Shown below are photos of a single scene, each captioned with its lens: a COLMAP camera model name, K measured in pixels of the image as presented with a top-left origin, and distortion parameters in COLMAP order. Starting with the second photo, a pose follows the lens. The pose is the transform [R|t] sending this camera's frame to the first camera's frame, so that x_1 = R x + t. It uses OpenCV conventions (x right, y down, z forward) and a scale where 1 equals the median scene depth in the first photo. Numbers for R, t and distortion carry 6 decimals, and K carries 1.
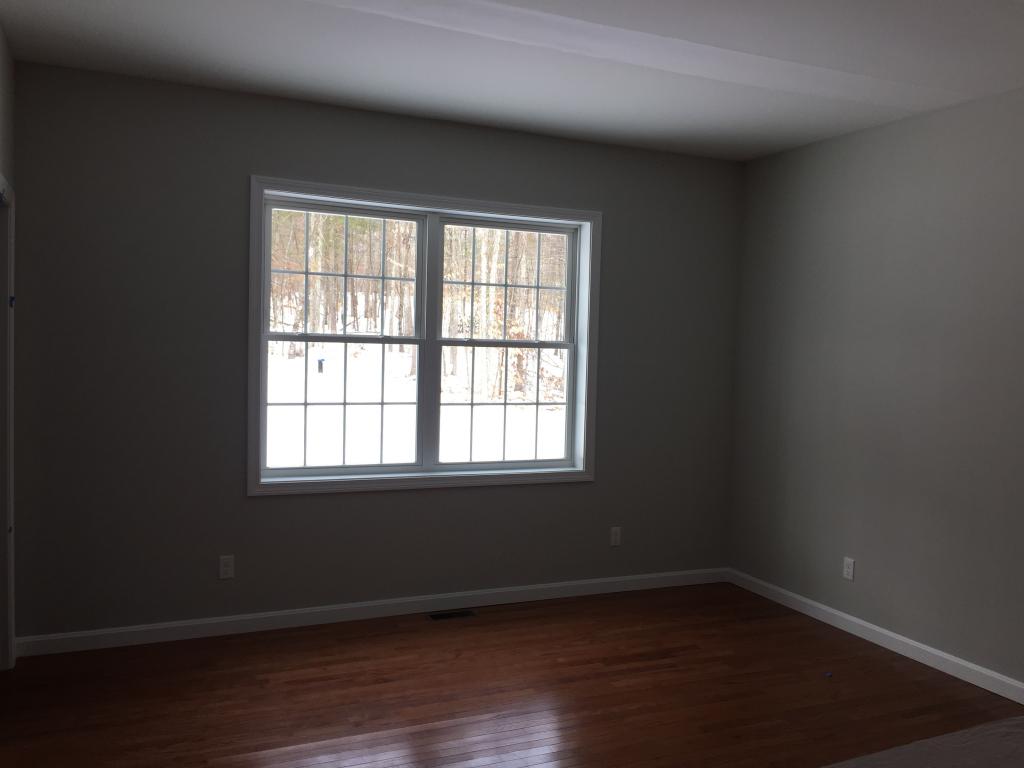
lens RADIAL K [[862.1, 0, 510.3], [0, 862.1, 382.5], [0, 0, 1]] dist [0.011251, -0.029869]
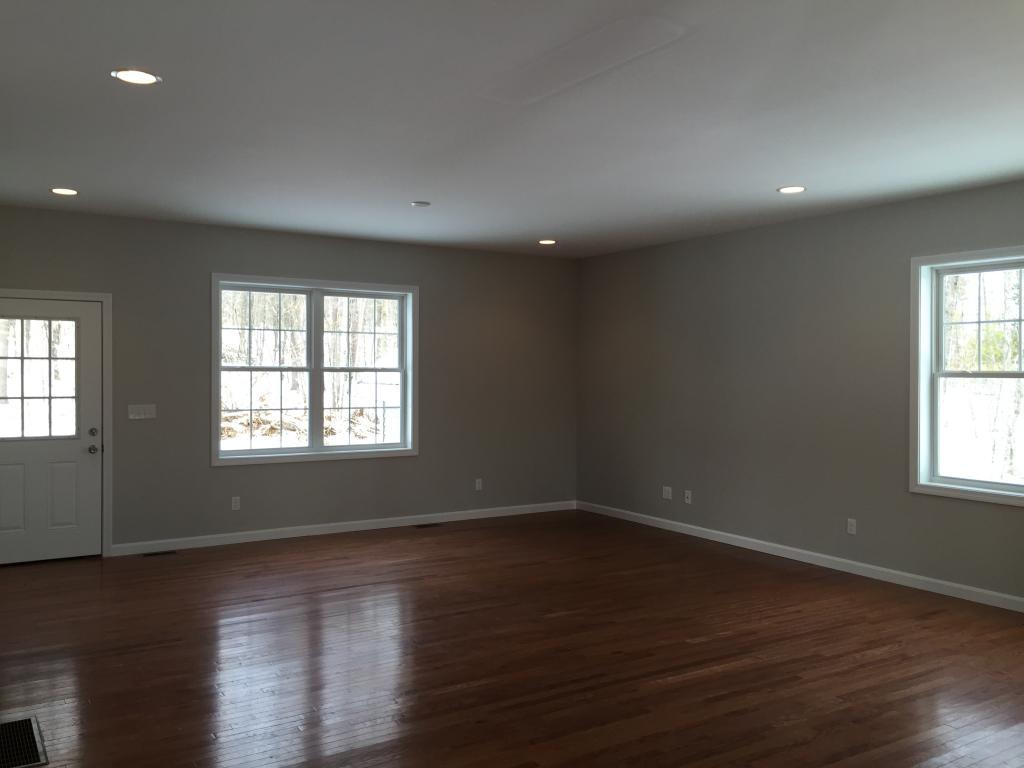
lens RADIAL K [[862.1, 0, 502.4], [0, 862.1, 382.1], [0, 0, 1]] dist [0.011251, -0.029869]
pose [[0.974570, -0.023563, 0.222841, -0.111412], [0.029608, 0.999278, -0.023828, 0.023326], [-0.222118, 0.029820, 0.974564, -0.623406]]
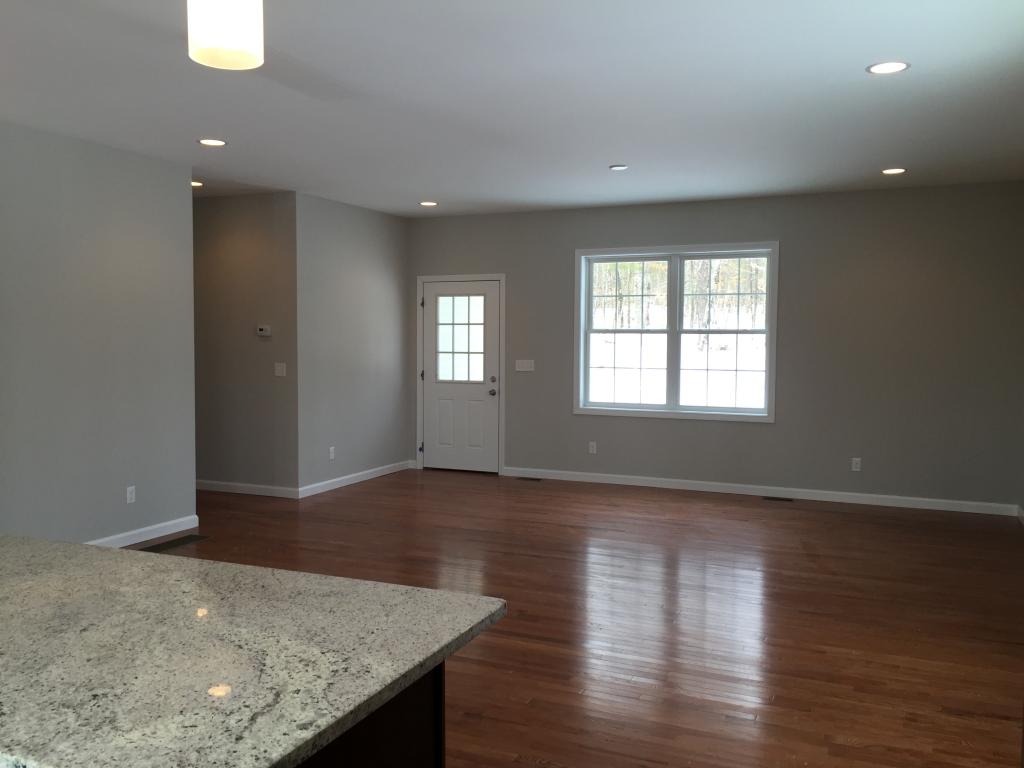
lens RADIAL K [[862.1, 0, 501.3], [0, 862.1, 388.7], [0, 0, 1]] dist [0.011251, -0.029869]
pose [[0.709234, 0.019386, -0.704707, 0.839755], [-0.017218, 0.999800, 0.010175, 0.050908], [0.704763, 0.004917, 0.709426, -0.418173]]
